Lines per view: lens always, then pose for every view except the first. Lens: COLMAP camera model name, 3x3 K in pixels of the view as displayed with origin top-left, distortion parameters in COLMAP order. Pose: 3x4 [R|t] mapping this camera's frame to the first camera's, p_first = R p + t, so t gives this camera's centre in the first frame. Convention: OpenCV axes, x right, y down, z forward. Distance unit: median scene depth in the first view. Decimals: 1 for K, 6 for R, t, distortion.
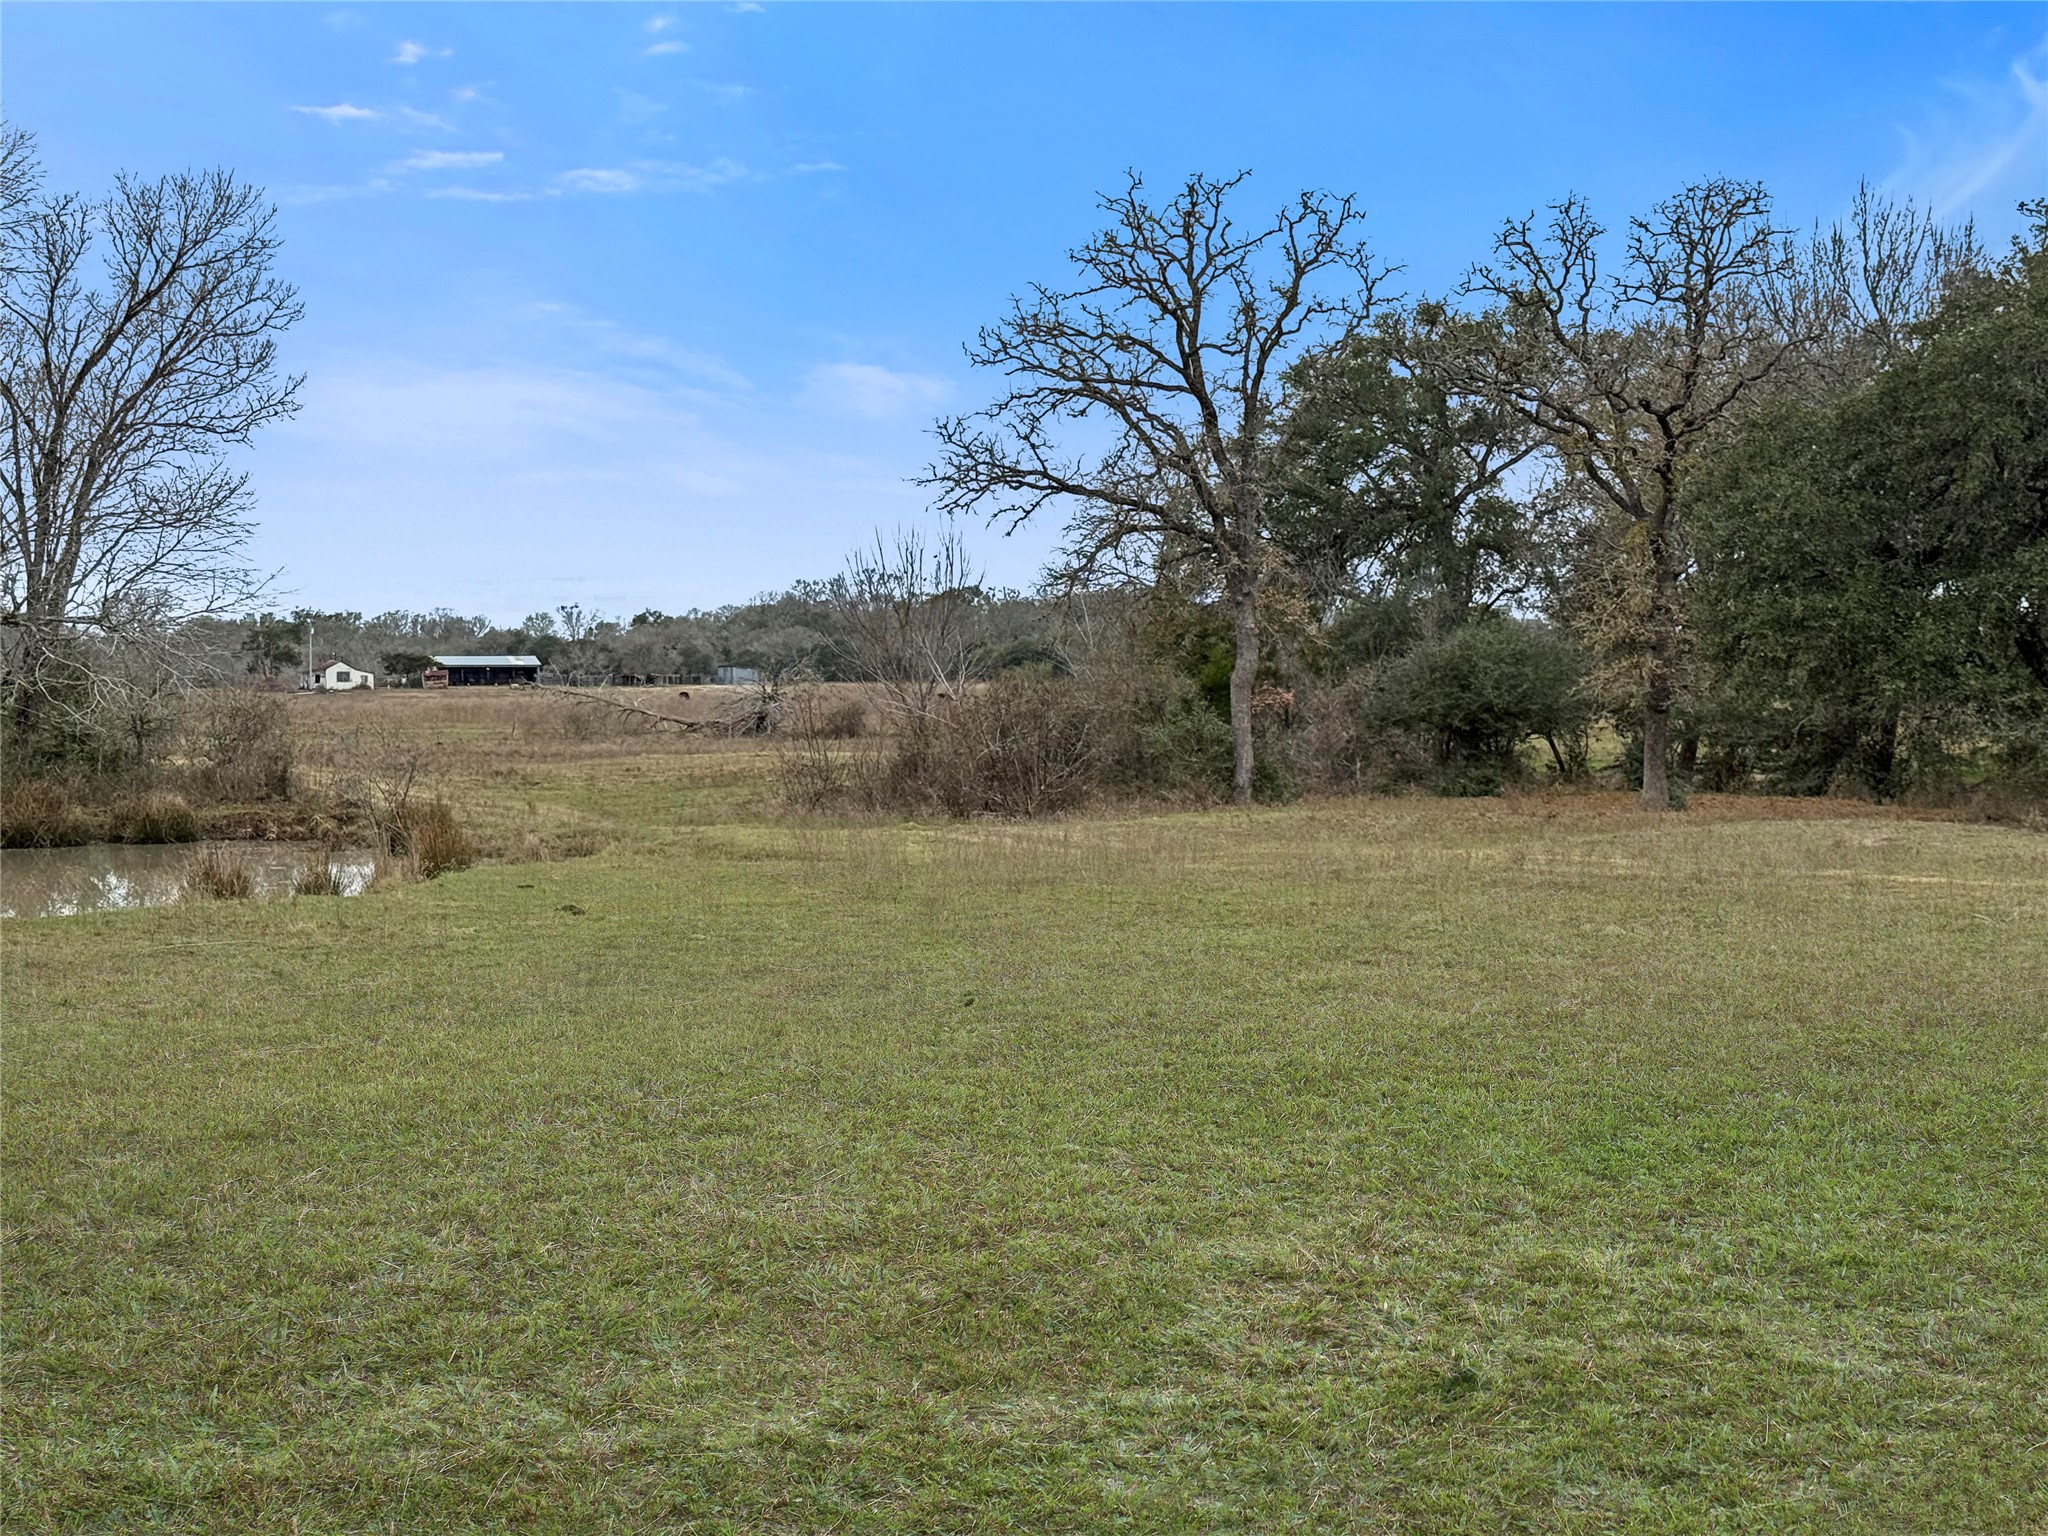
lens RADIAL K [[3309.2, 0, 1026.3], [0, 3309.2, 734.3], [0, 0, 1]] dist [0.195495, -0.027541]
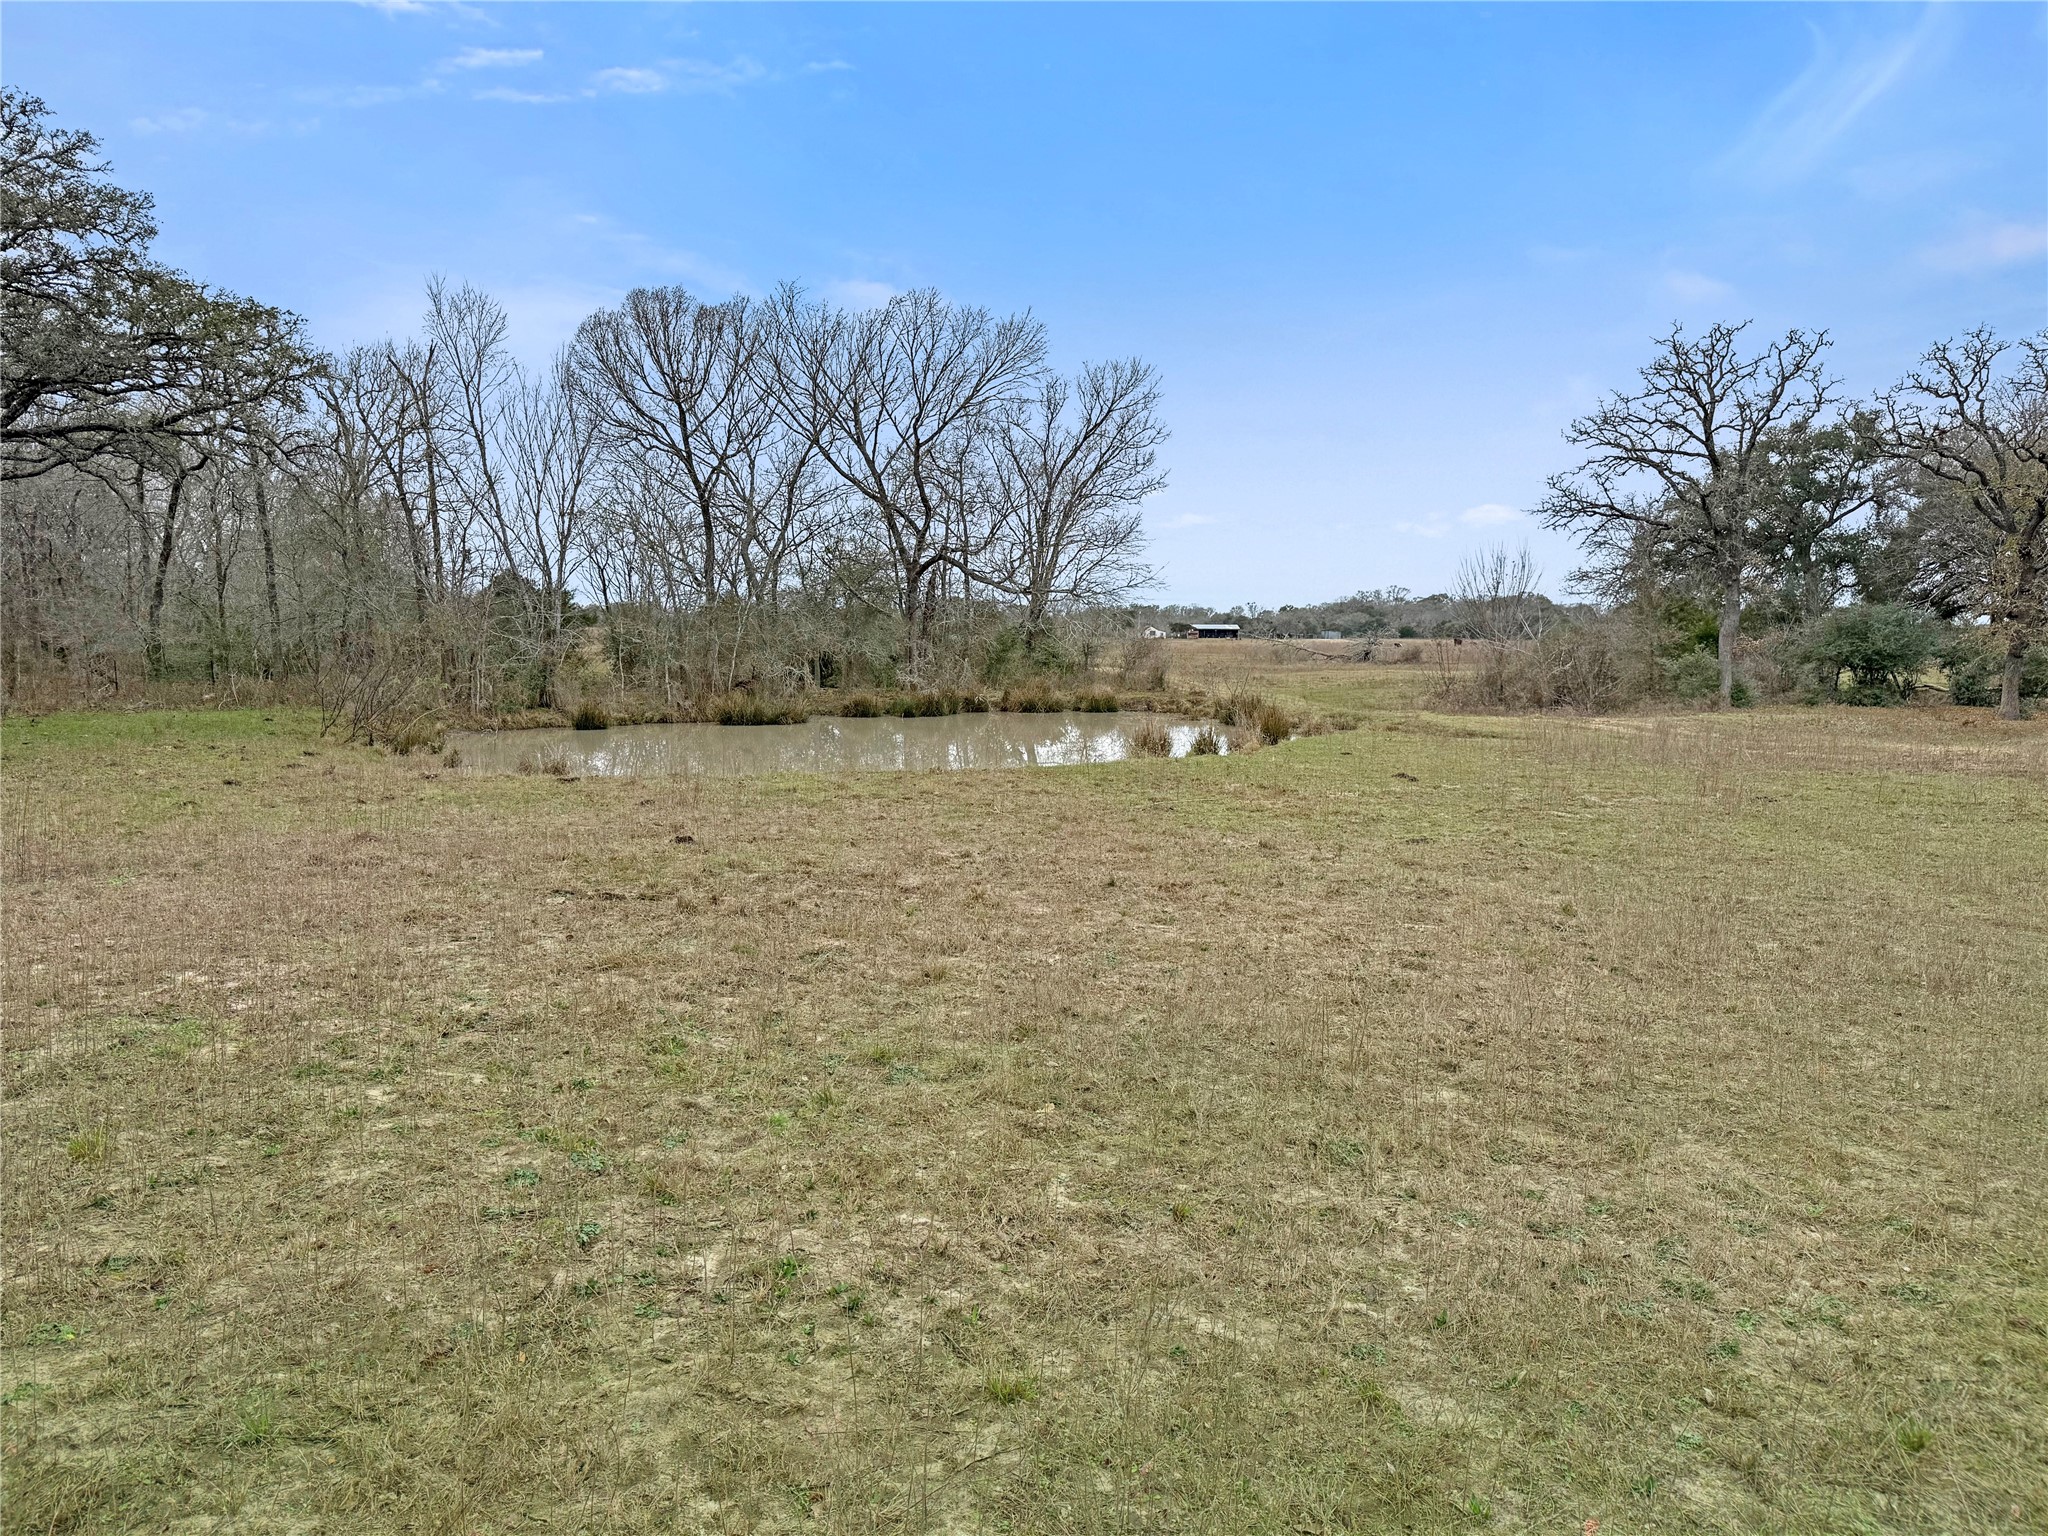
lens RADIAL K [[1409.1, 0, 1000.7], [0, 1409.1, 775.7], [0, 0, 1]] dist [-0.007661, -0.023343]
pose [[0.954892, 0.042086, -0.293956, -0.069345], [-0.018092, 0.996312, 0.083875, 0.002625], [0.296402, -0.074773, 0.952132, 0.206377]]
